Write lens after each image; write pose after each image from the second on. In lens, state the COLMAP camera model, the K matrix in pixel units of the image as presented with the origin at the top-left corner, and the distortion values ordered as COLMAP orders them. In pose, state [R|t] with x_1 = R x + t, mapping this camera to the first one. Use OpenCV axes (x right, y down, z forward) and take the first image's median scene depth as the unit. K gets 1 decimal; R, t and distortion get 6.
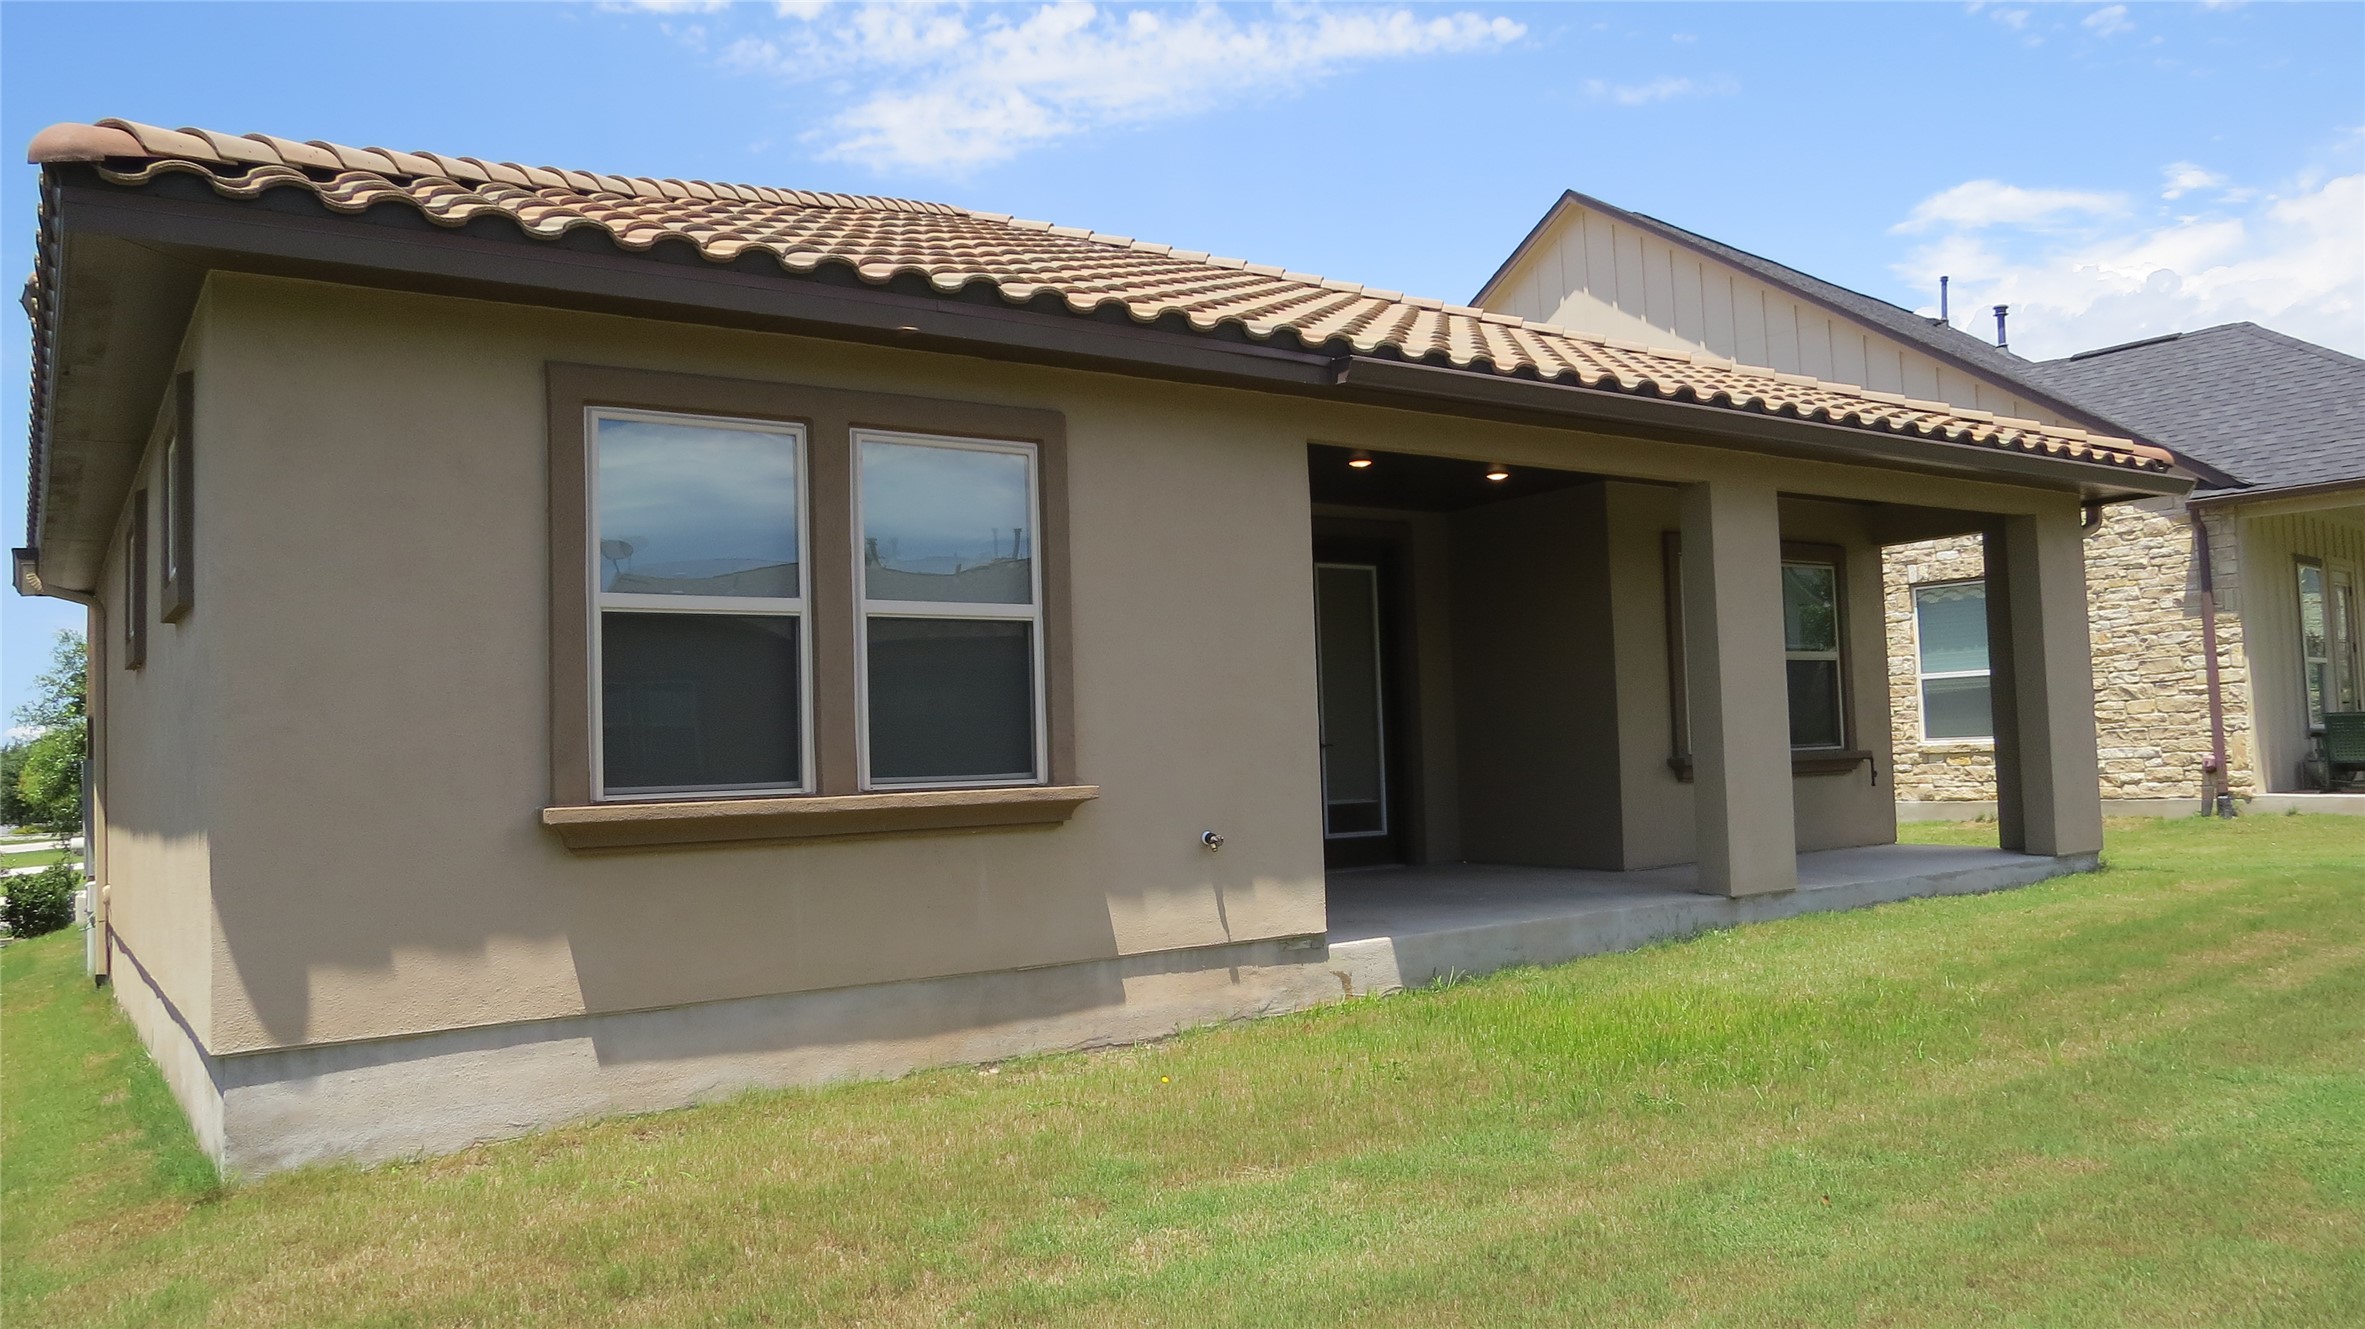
lens RADIAL K [[1649.9, 0, 1182.5], [0, 1649.9, 664.5], [0, 0, 1]] dist [-0.012288, -0.005273]
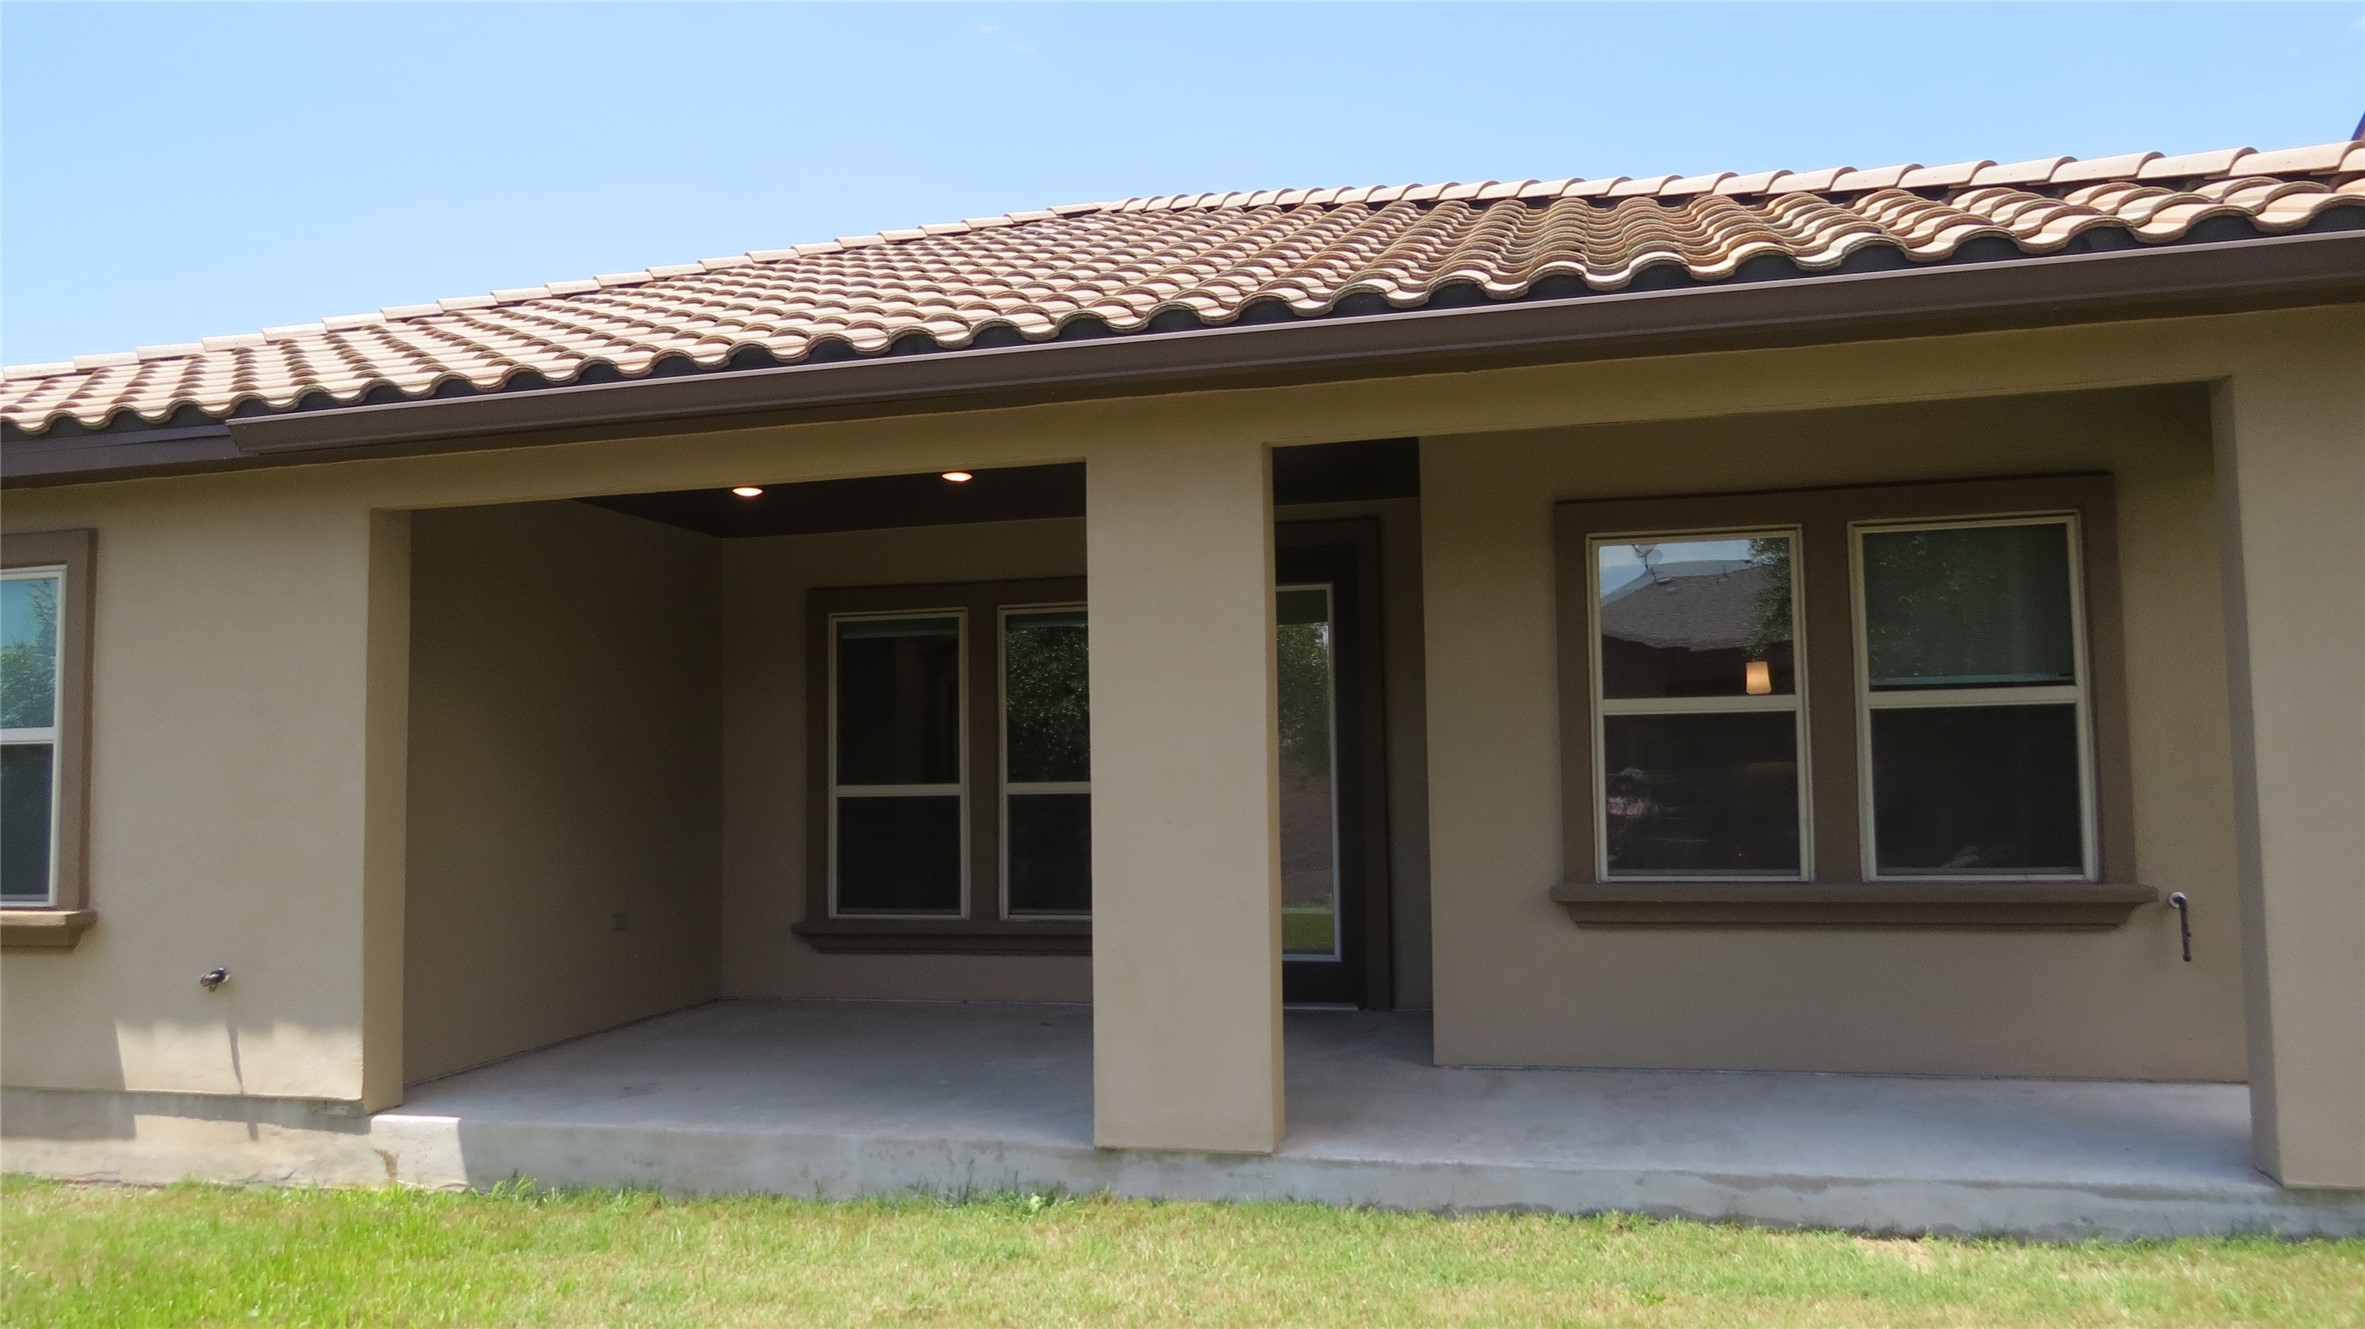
lens RADIAL K [[1649.9, 0, 1182.5], [0, 1649.9, 664.5], [0, 0, 1]] dist [-0.012288, -0.005273]
pose [[0.652066, -0.032973, -0.757445, 1.001055], [0.039464, 0.999176, -0.009523, -0.033393], [0.757134, -0.023682, 0.652830, 0.784742]]
